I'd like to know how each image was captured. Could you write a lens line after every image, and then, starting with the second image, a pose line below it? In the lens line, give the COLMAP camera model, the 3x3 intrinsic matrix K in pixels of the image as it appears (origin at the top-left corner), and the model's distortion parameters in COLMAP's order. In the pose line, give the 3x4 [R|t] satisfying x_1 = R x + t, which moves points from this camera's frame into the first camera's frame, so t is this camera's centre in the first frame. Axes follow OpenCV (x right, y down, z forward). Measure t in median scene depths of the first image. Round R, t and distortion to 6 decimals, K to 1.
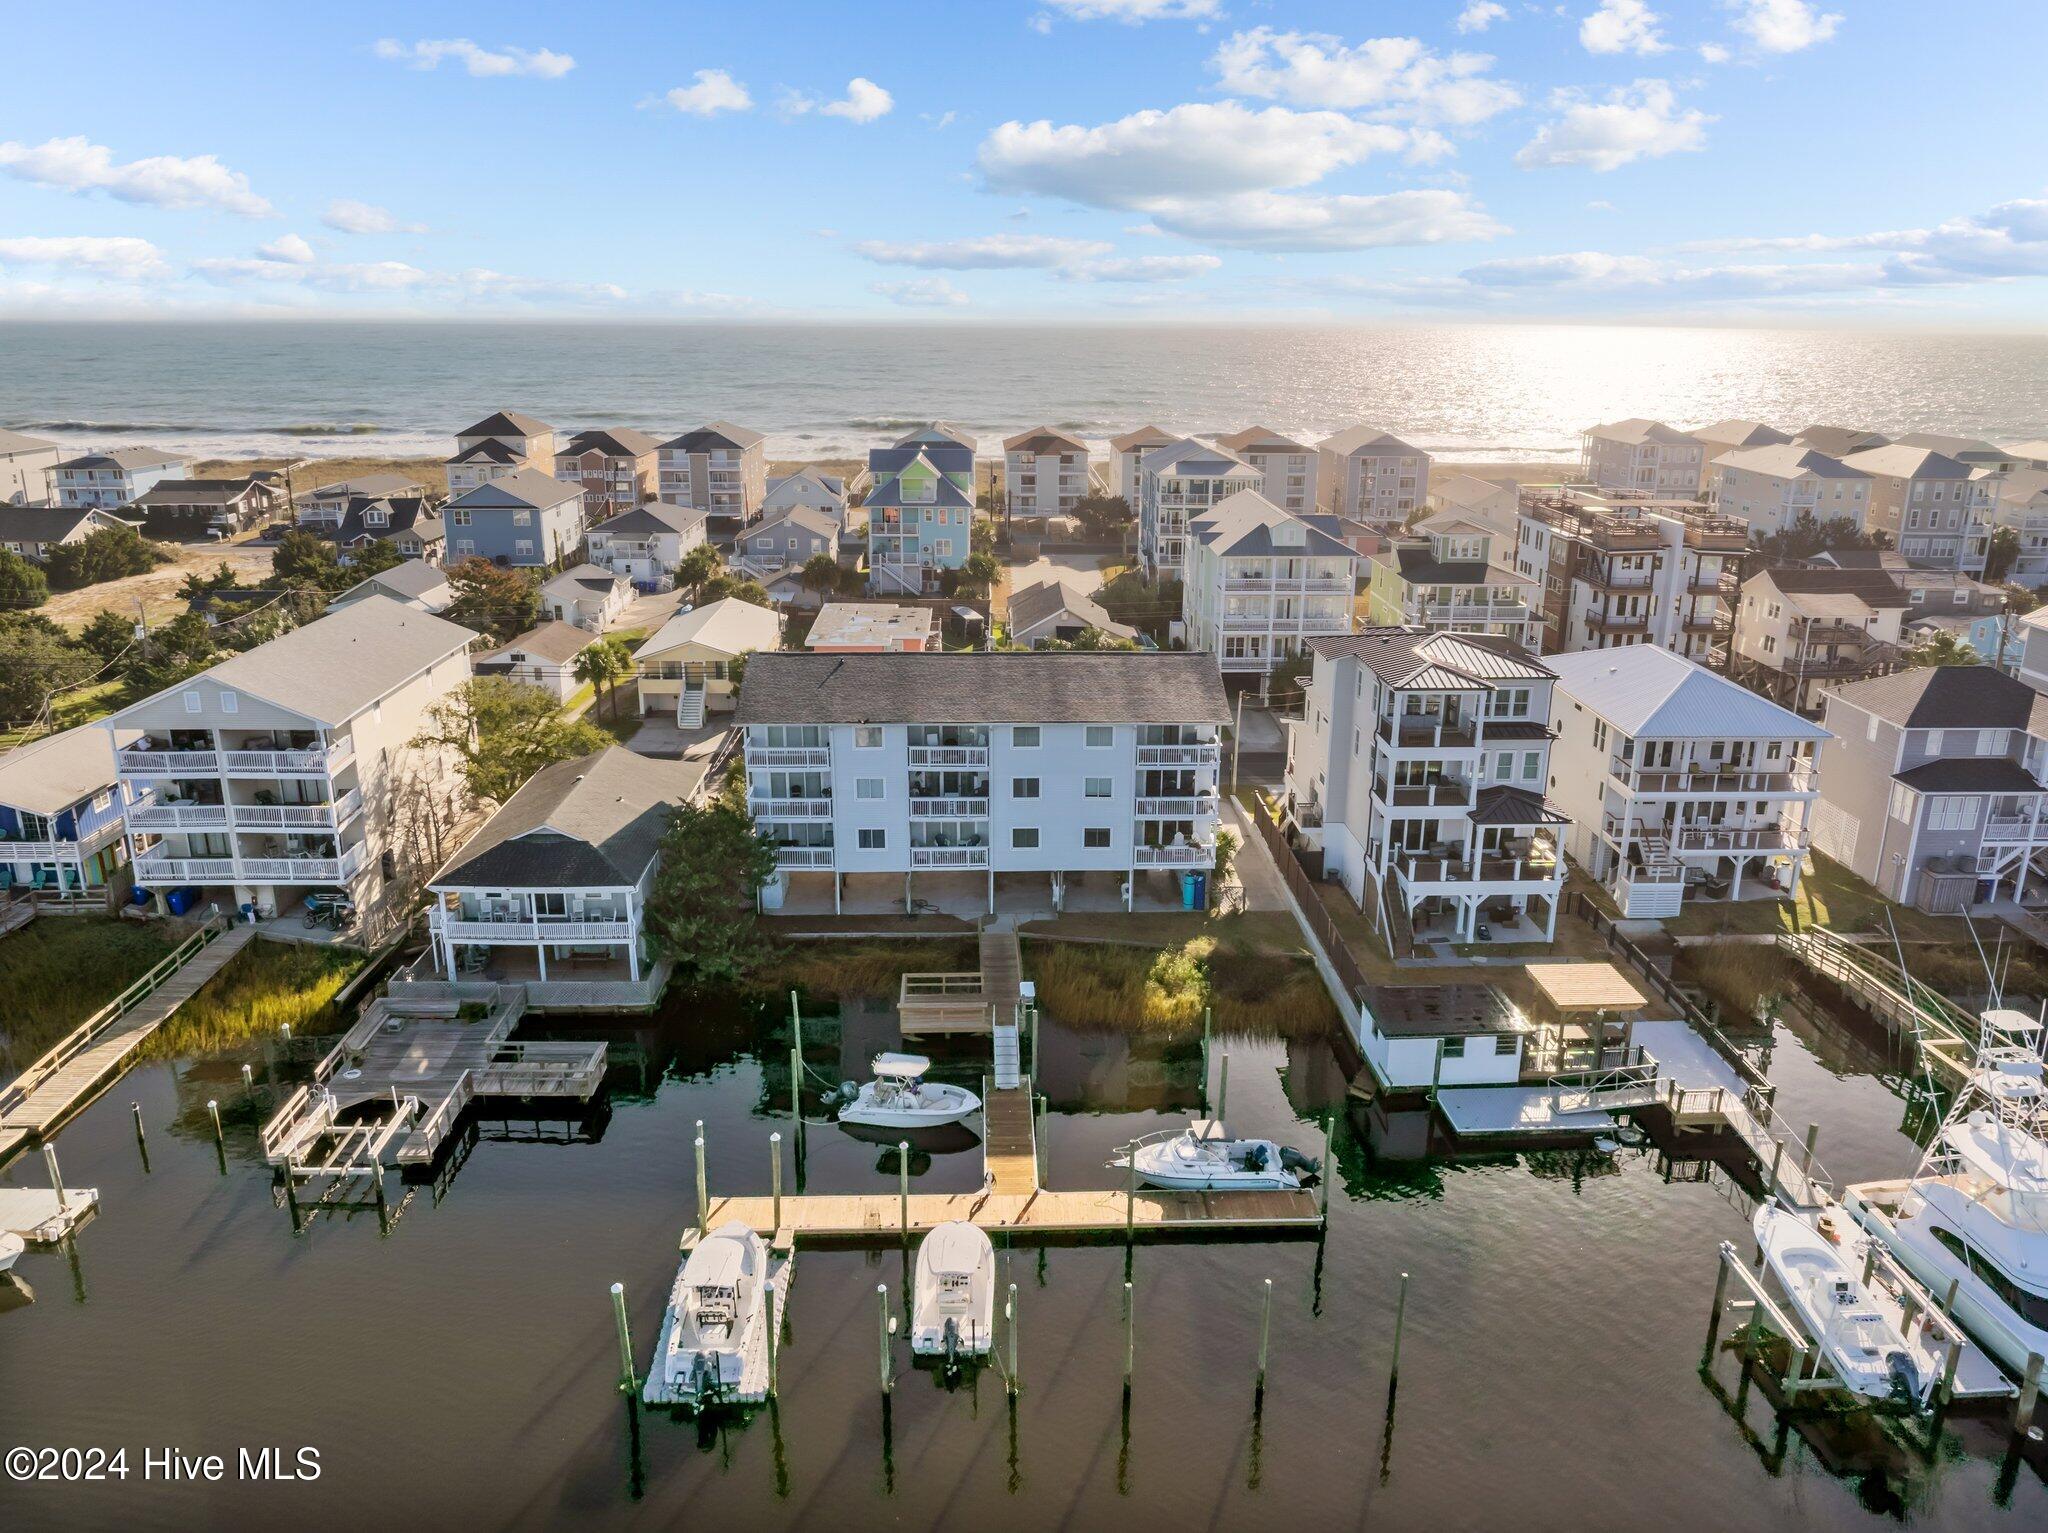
lens RADIAL K [[1448.1, 0, 1024.0], [0, 1448.1, 766.5], [0, 0, 1]] dist [-0.037141, -0.002550]
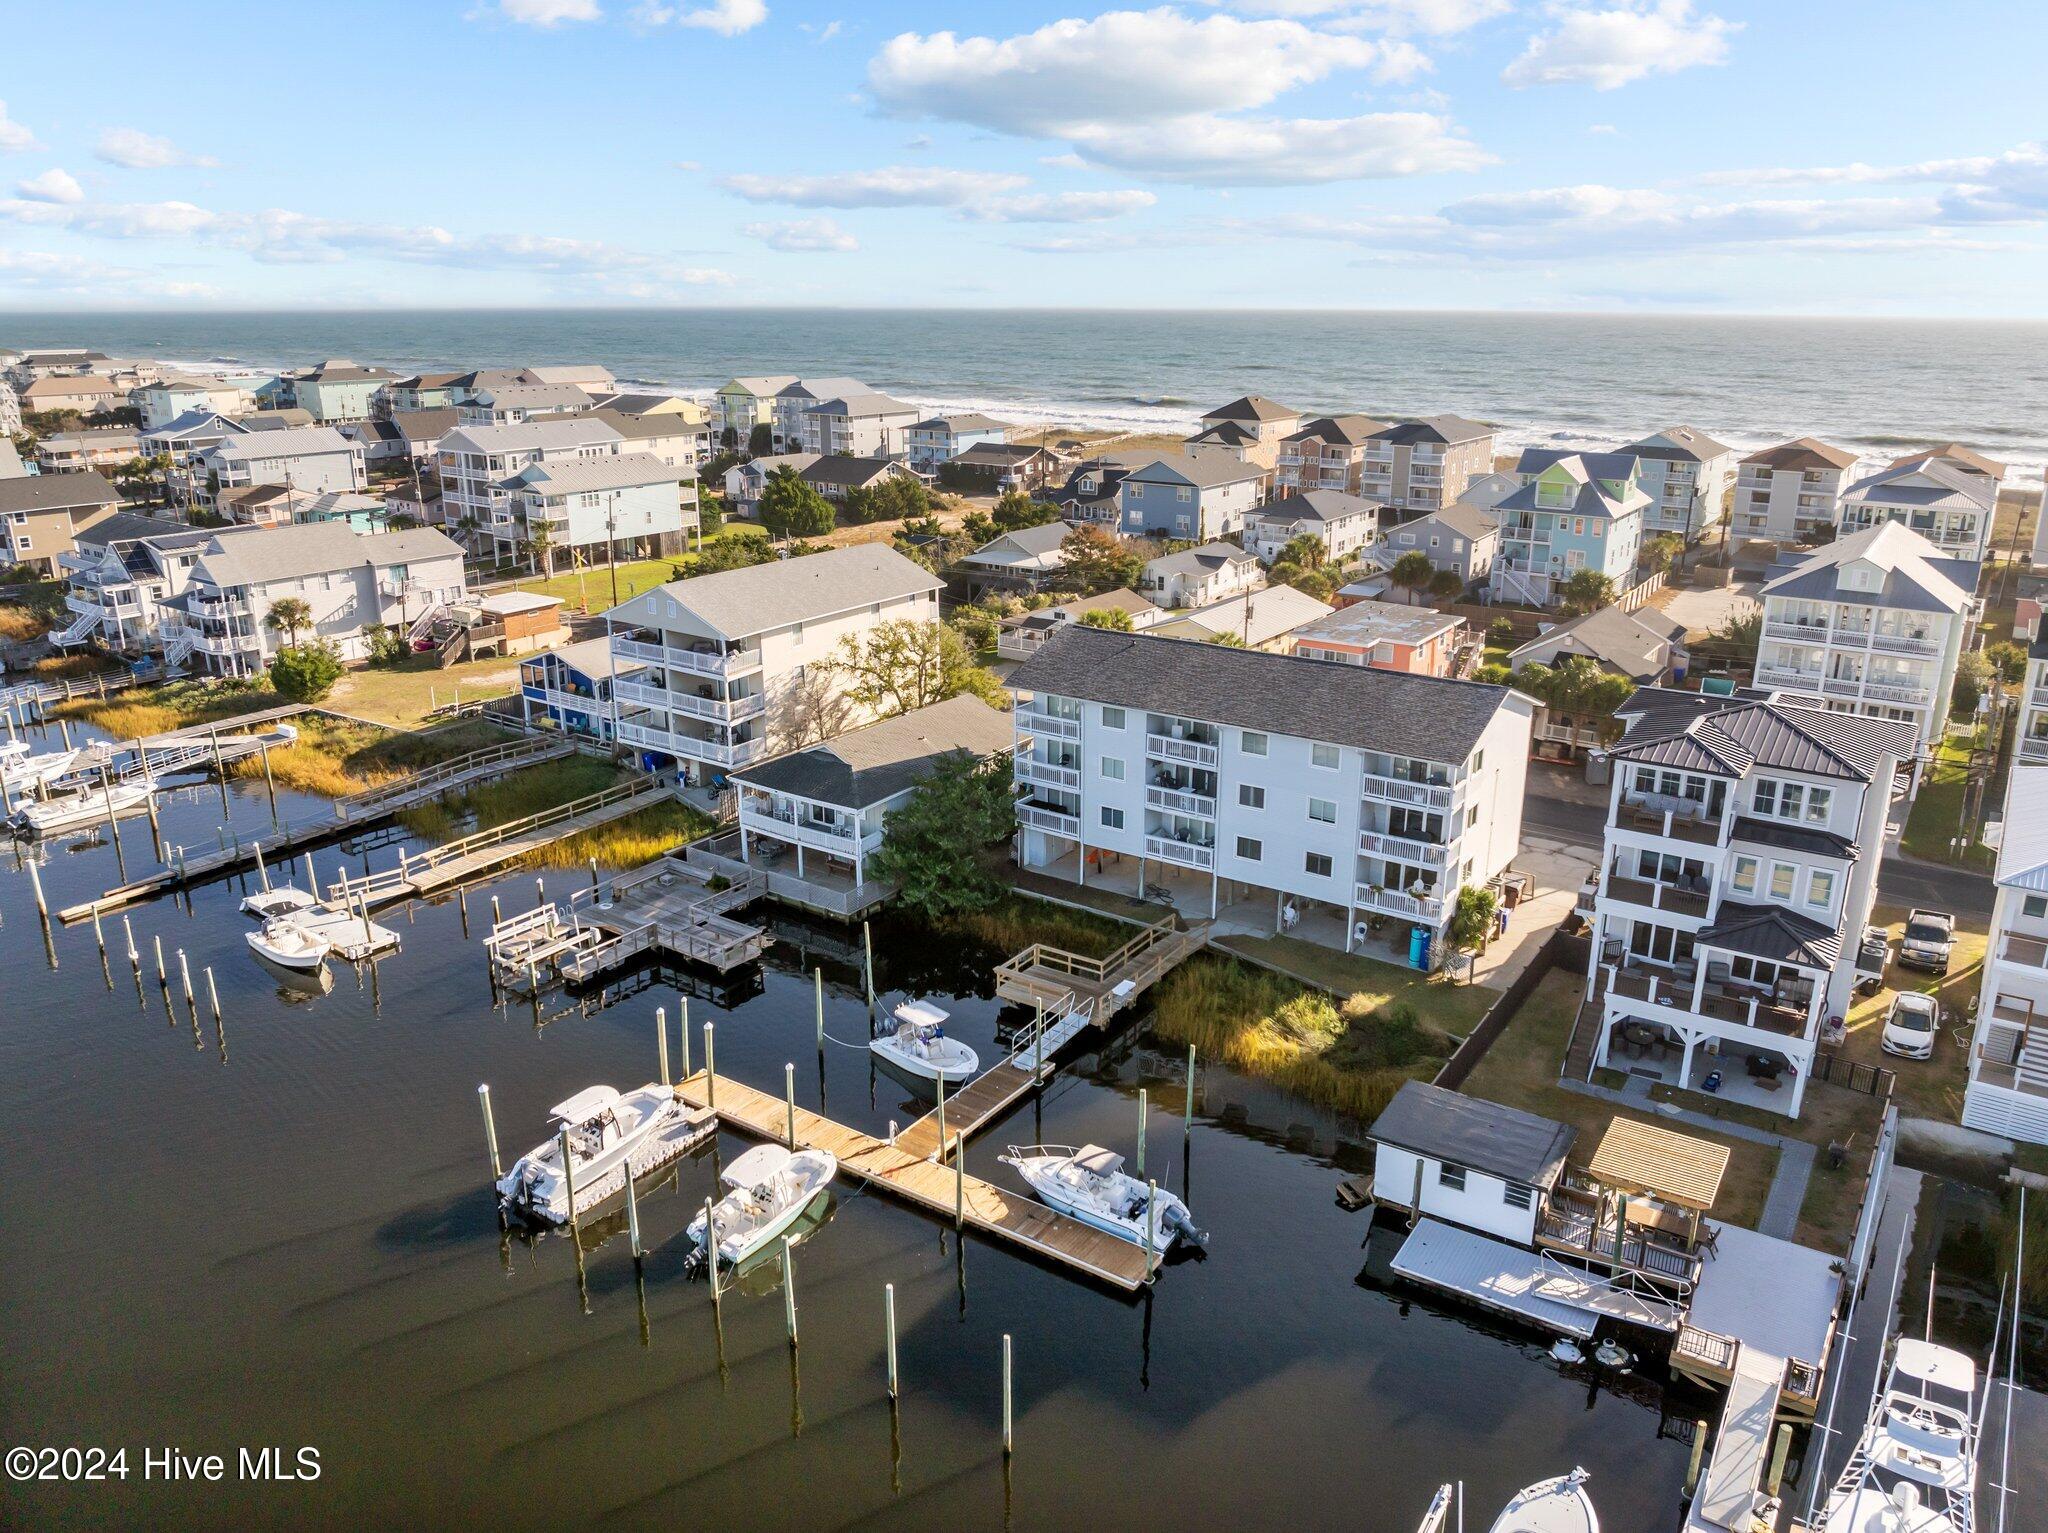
lens RADIAL K [[1409.1, 0, 1035.6], [0, 1409.1, 836.8], [0, 0, 1]] dist [-0.016946, -0.005010]
pose [[0.809469, 0.202119, -0.551278, 0.402400], [-0.171347, 0.979333, 0.107462, -0.034366], [0.561605, 0.007472, 0.827372, 0.150175]]
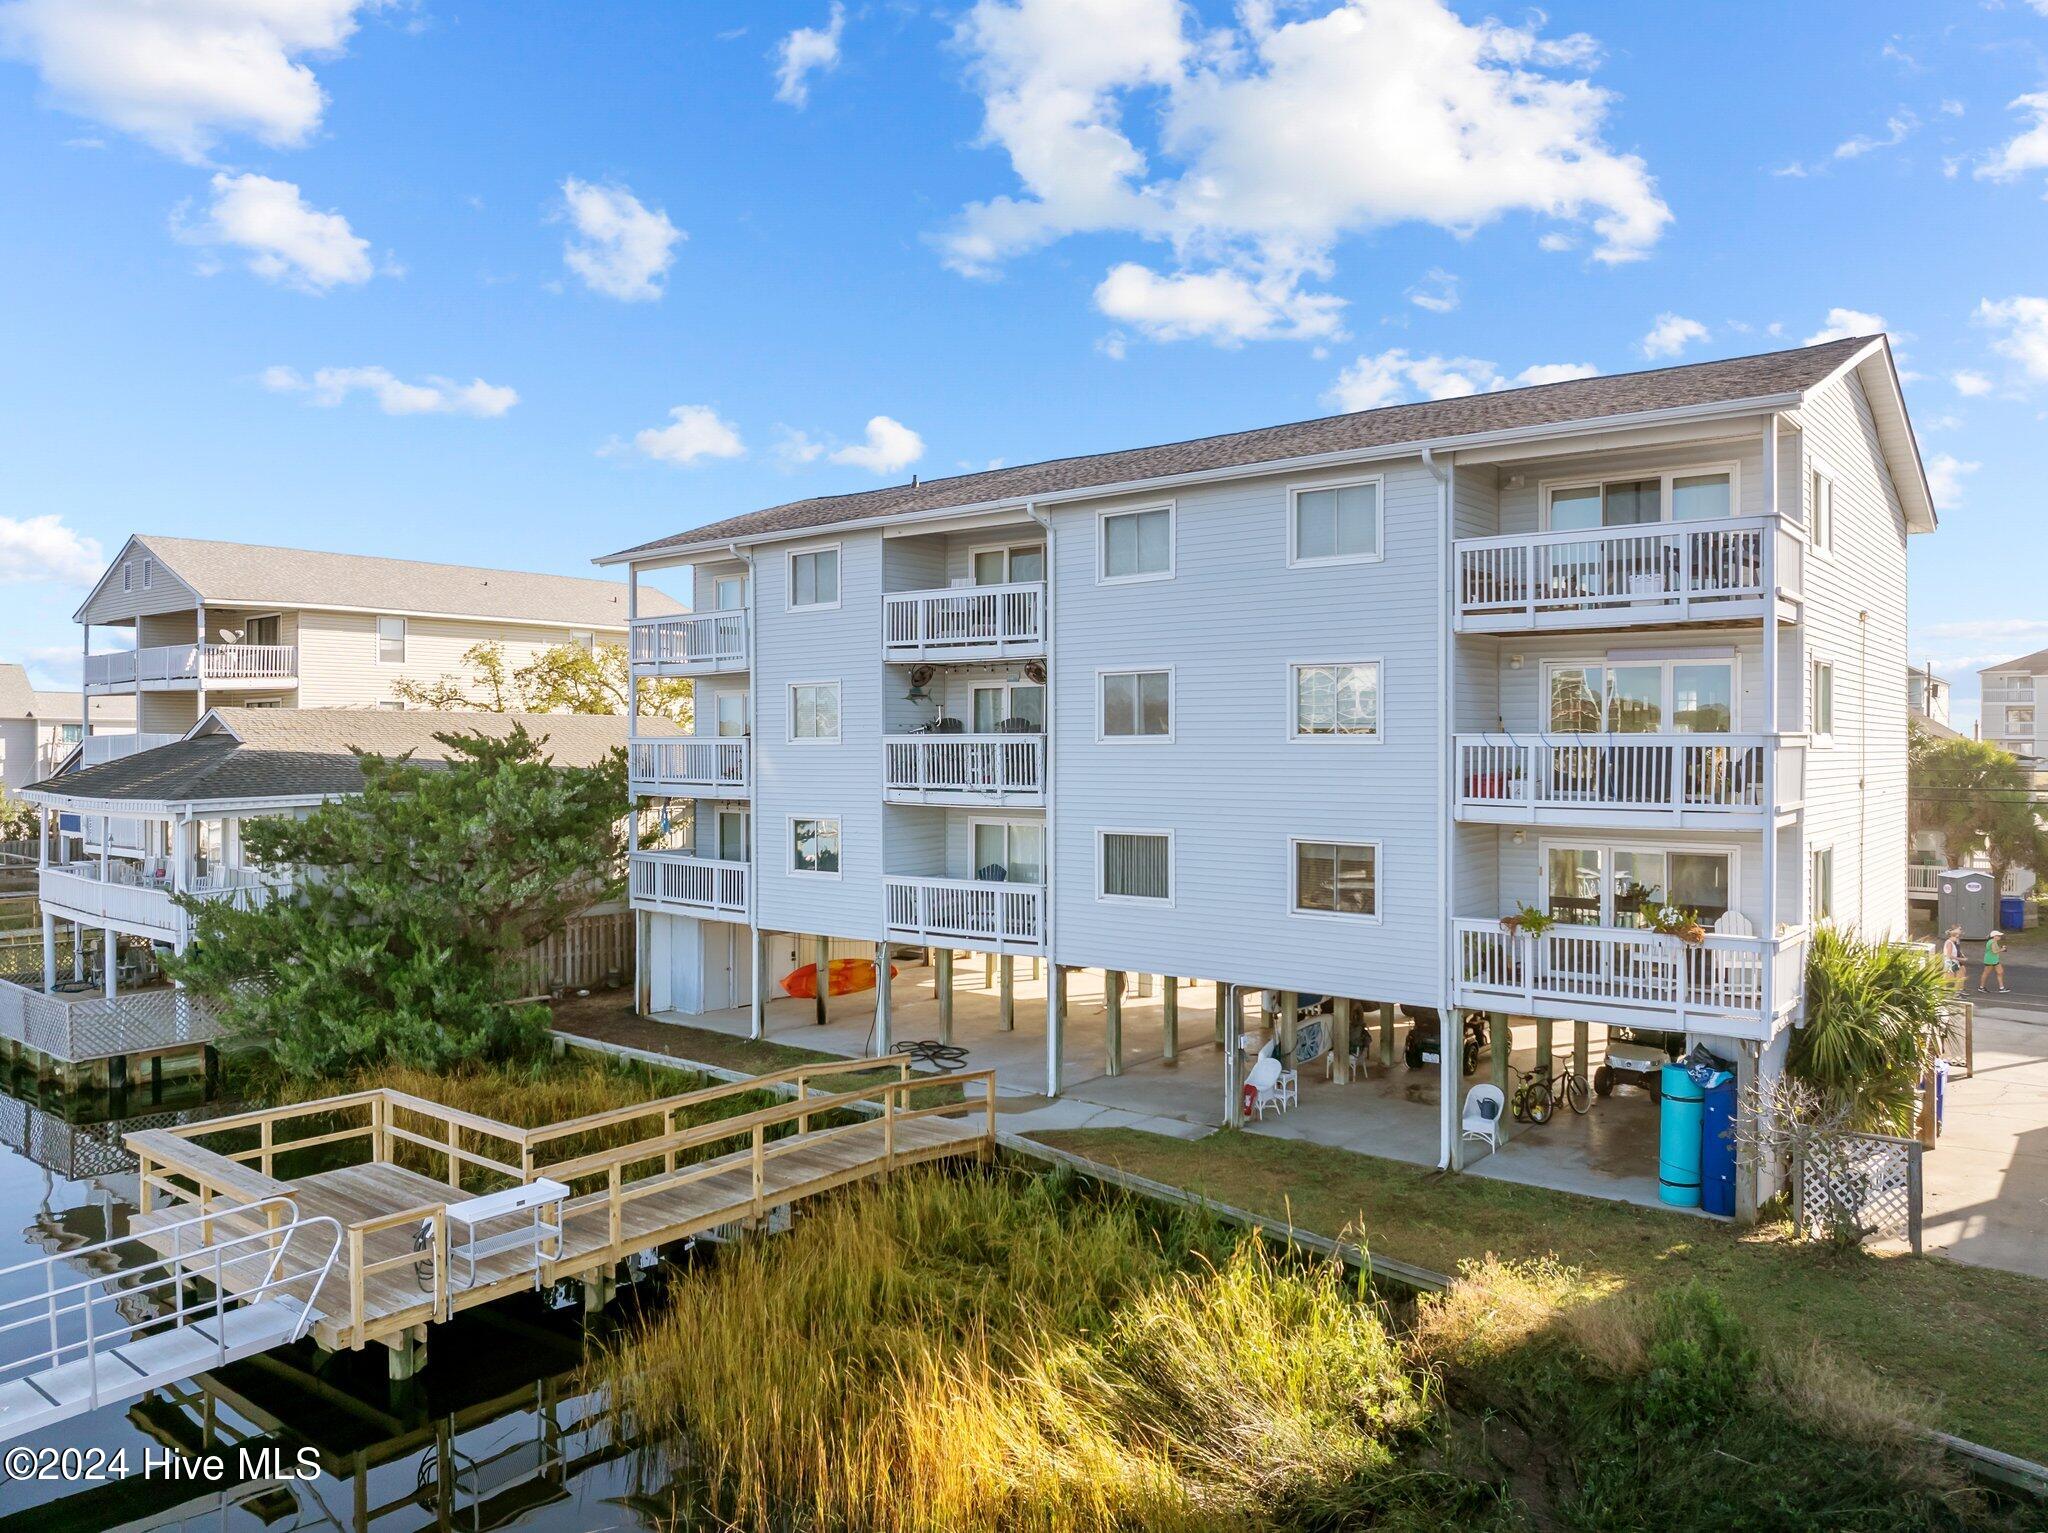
lens RADIAL K [[1447.8, 0, 1024.0], [0, 1447.8, 766.5], [0, 0, 1]] dist [-0.000243, -0.063779]
pose [[0.757943, 0.004199, -0.652308, 0.198018], [-0.189109, 0.958451, -0.213563, 0.103949], [0.624308, 0.285226, 0.727245, 0.745608]]
